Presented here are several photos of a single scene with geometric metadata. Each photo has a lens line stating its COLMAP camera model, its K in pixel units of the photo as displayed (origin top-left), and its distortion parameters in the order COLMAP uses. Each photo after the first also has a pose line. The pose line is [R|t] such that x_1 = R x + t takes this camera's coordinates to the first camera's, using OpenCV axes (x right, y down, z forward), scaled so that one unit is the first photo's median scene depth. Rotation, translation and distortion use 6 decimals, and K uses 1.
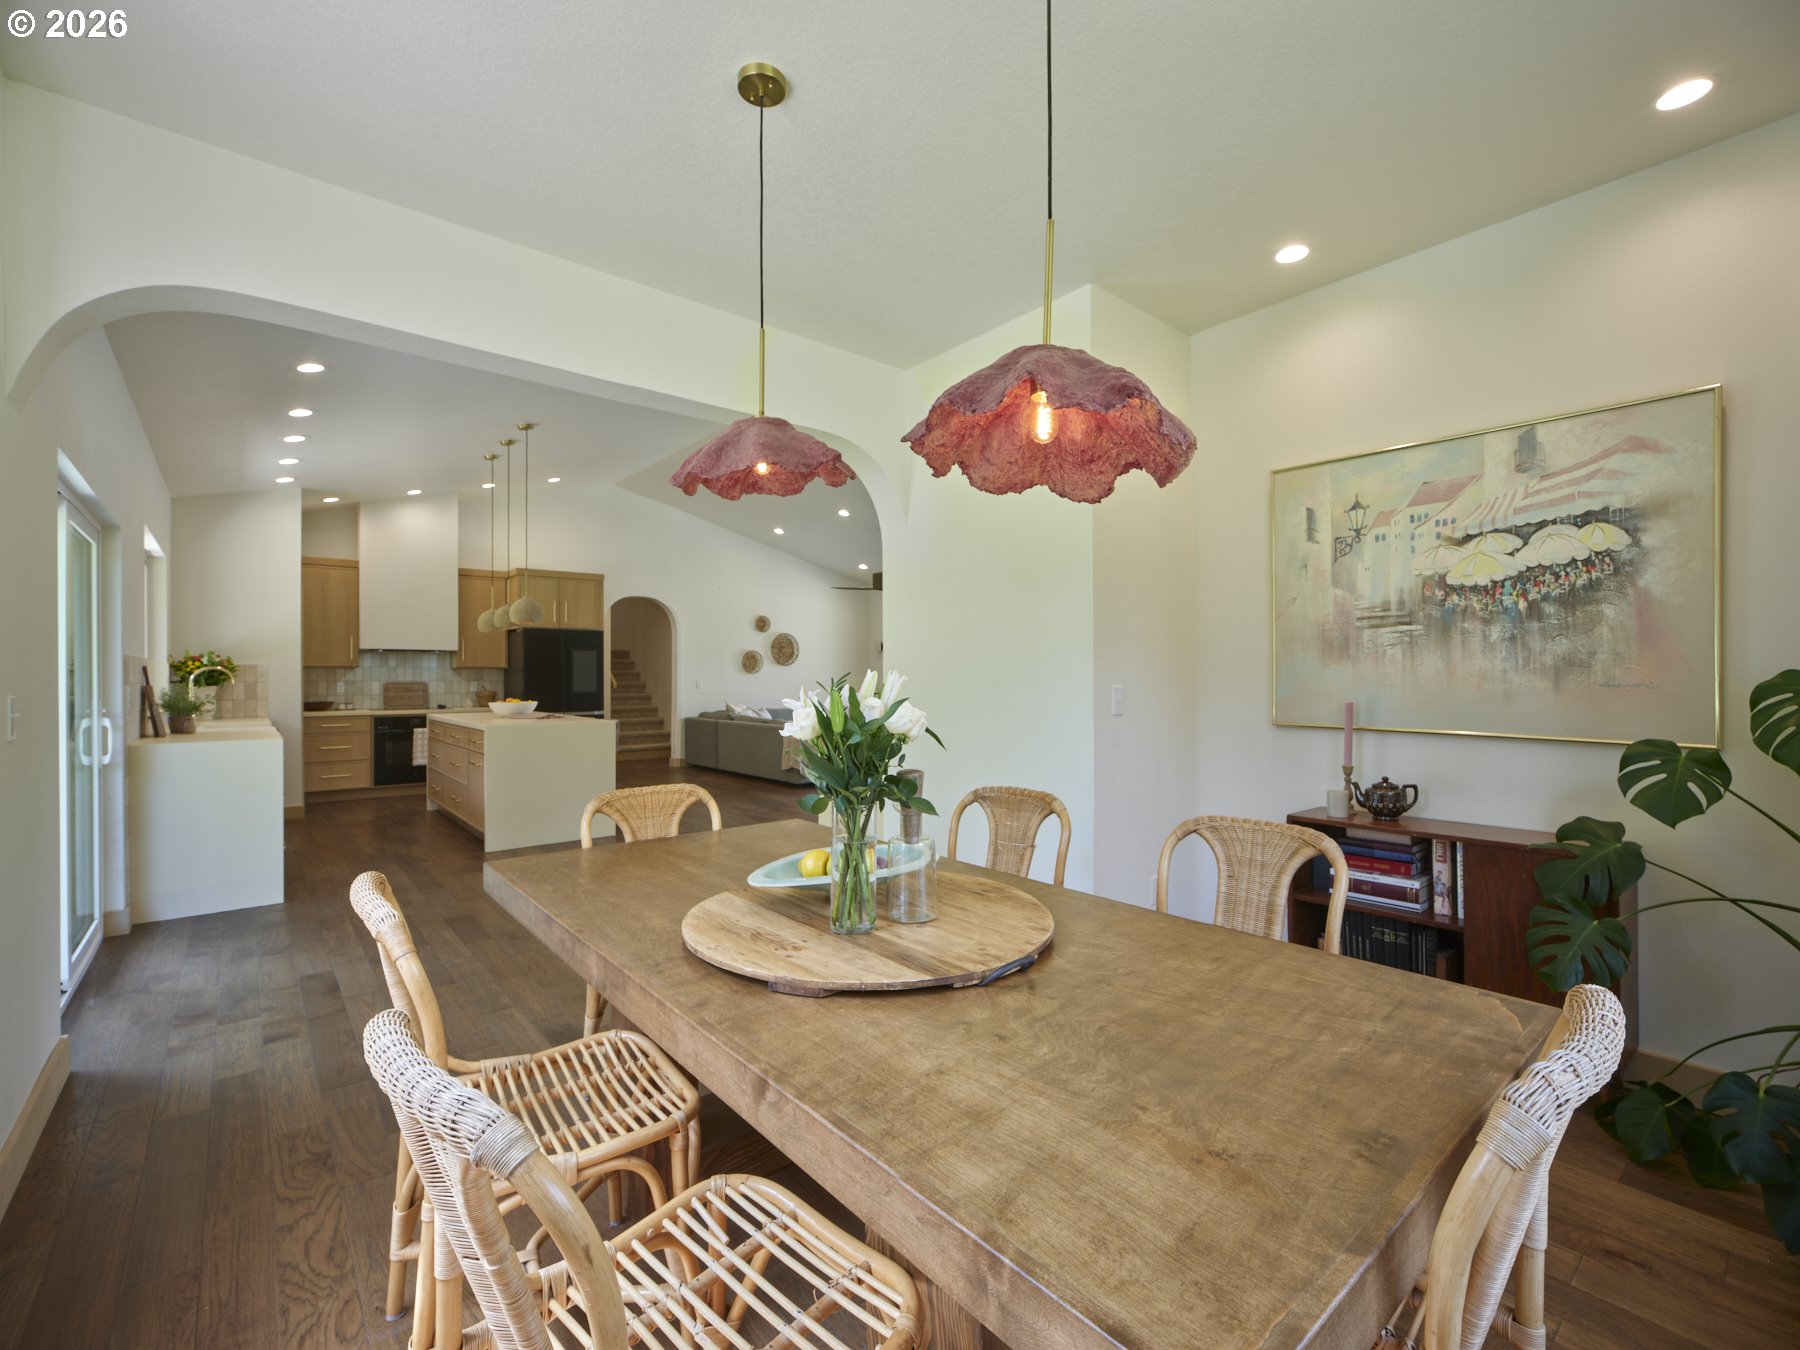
lens RADIAL K [[758.6, 0, 881.1], [0, 758.6, 682.9], [0, 0, 1]] dist [0.000540, 0.000049]
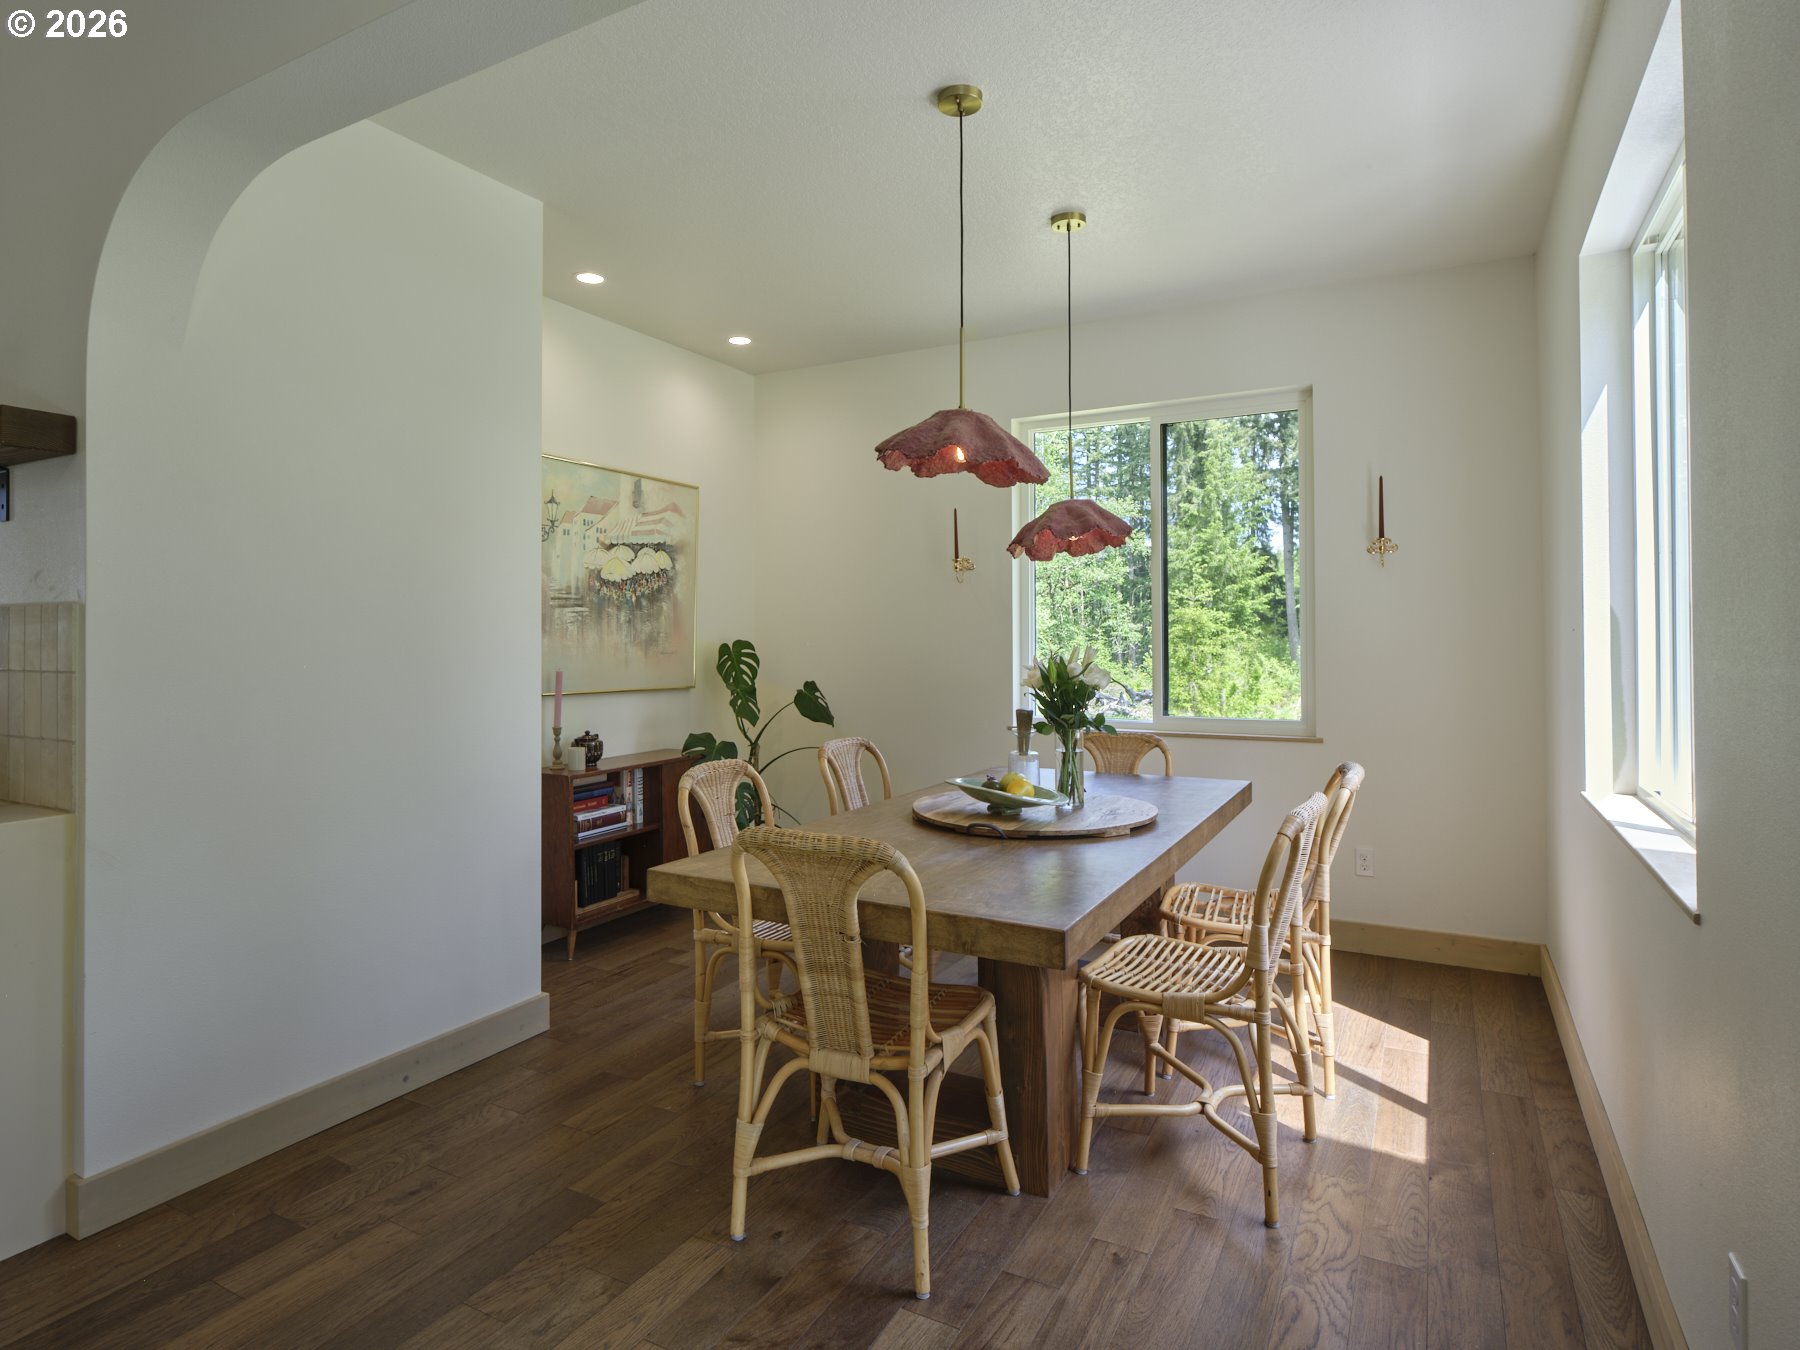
lens RADIAL K [[1008.5, 0, 848.2], [0, 1008.5, 622.5], [0, 0, 1]] dist [0.003953, 0.001278]
pose [[-0.336135, 0.014134, 0.941708, -1.021285], [0.008787, 0.999891, -0.011871, -0.028037], [-0.941773, 0.004285, -0.336222, 1.165156]]
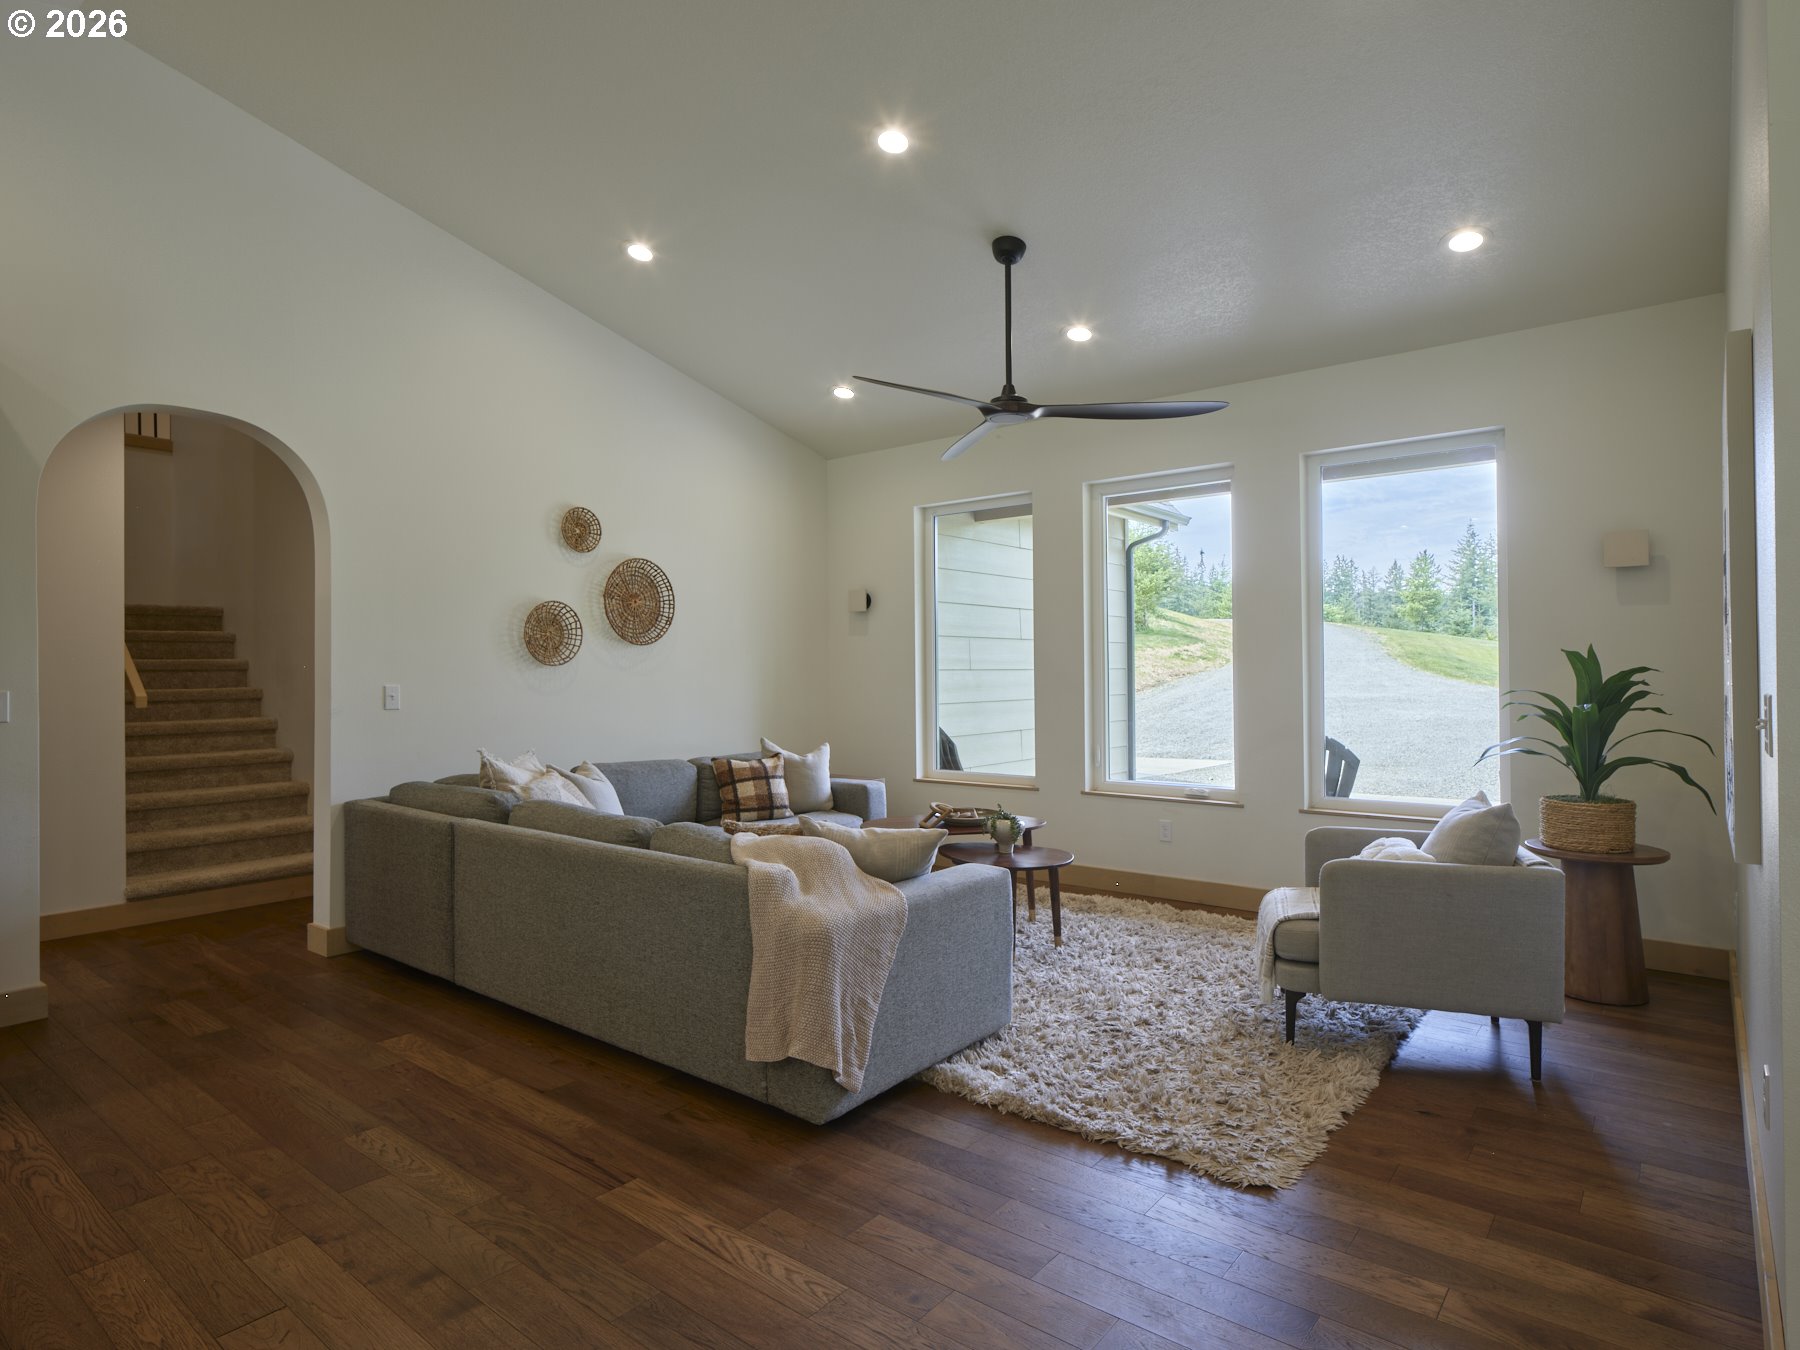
lens RADIAL K [[993.3, 0, 871.7], [0, 993.3, 670.8], [0, 0, 1]] dist [-0.016794, -0.000125]
pose [[0.982098, -0.003947, 0.188330, -0.509181], [0.006426, 0.999901, -0.012554, -0.013174], [-0.188262, 0.013540, 0.982026, 2.362825]]
